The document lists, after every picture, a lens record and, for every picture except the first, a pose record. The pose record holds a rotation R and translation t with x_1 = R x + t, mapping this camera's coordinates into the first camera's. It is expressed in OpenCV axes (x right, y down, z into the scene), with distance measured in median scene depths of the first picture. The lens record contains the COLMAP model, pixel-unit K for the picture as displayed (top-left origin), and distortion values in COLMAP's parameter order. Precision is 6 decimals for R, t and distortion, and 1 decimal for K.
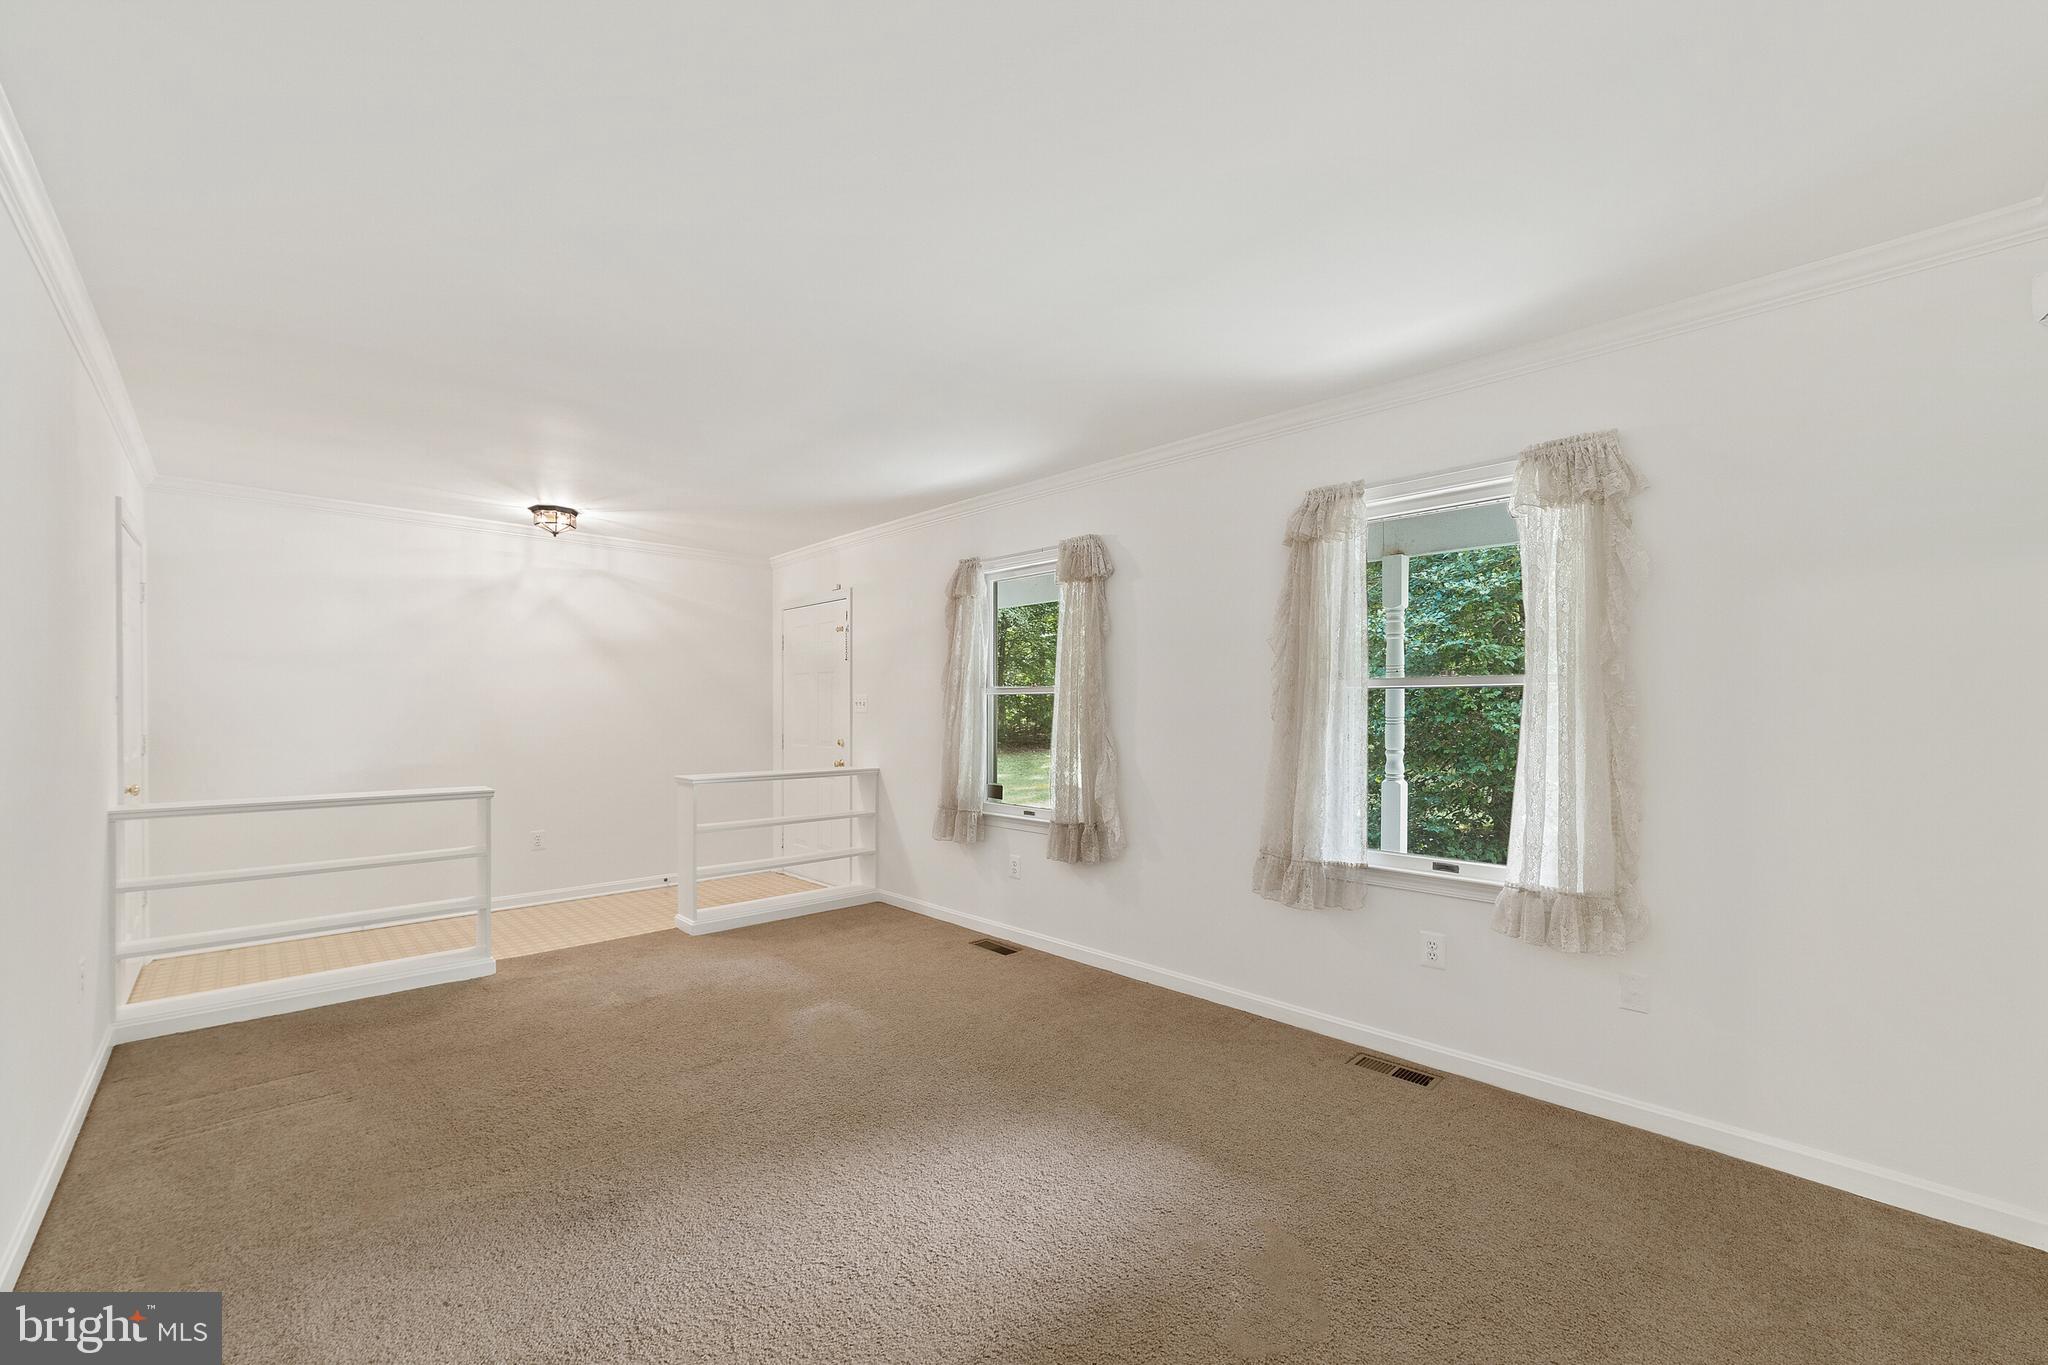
lens RADIAL K [[806.3, 0, 976.9], [0, 806.3, 728.5], [0, 0, 1]] dist [-0.018749, 0.004303]
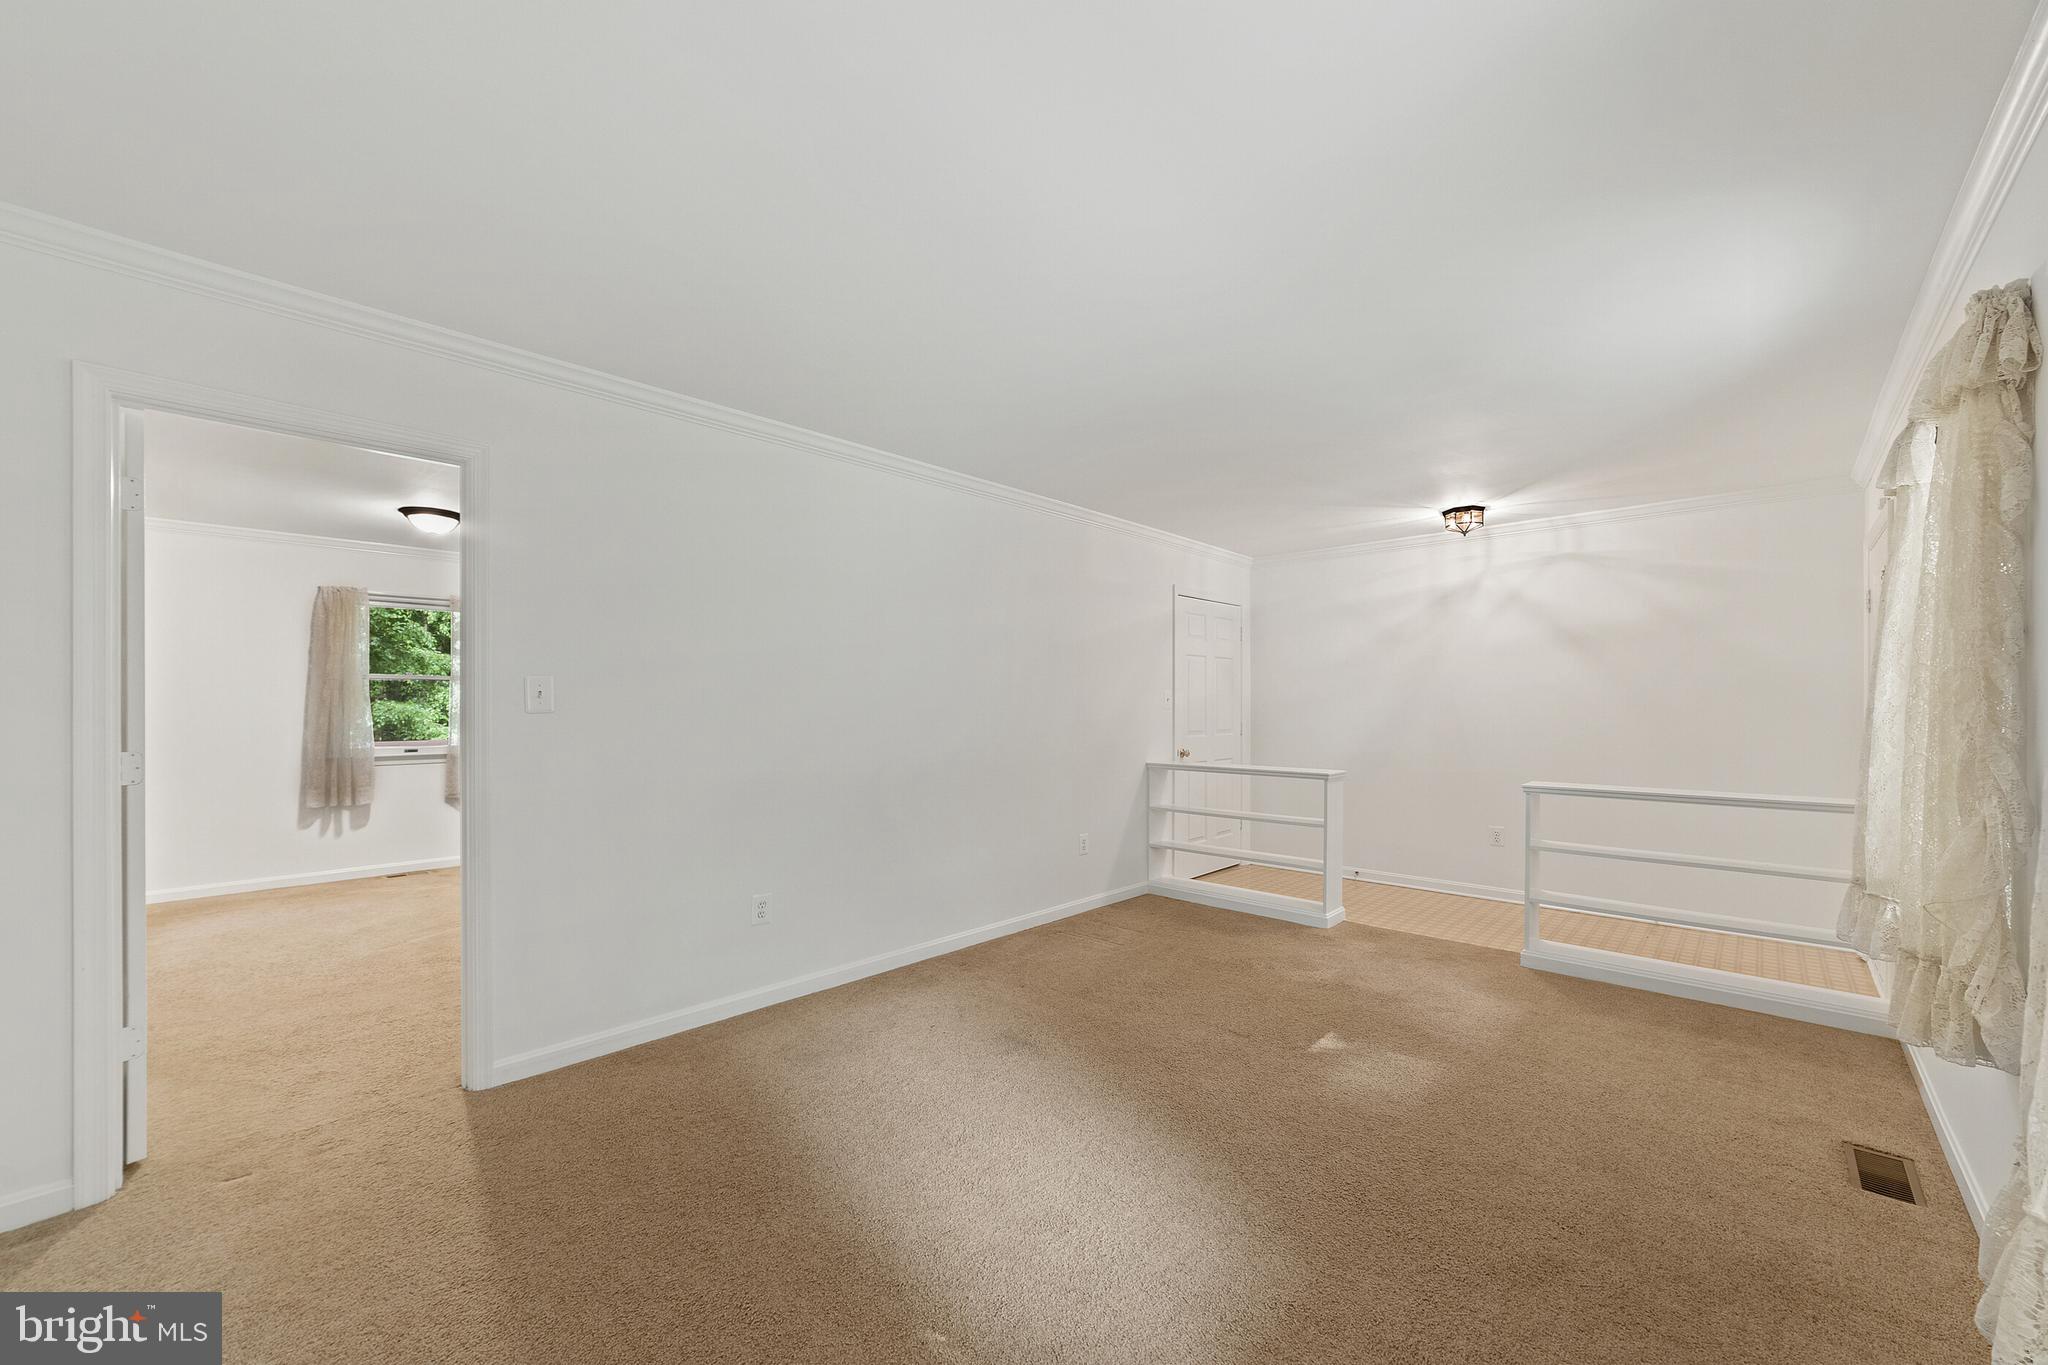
lens RADIAL K [[806.3, 0, 1066.5], [0, 806.3, 703.3], [0, 0, 1]] dist [-0.018749, 0.004303]
pose [[0.082195, -0.006592, -0.996594, 0.479307], [-0.020950, 0.999746, -0.008341, -0.008128], [0.996396, 0.021564, 0.082036, 0.442850]]
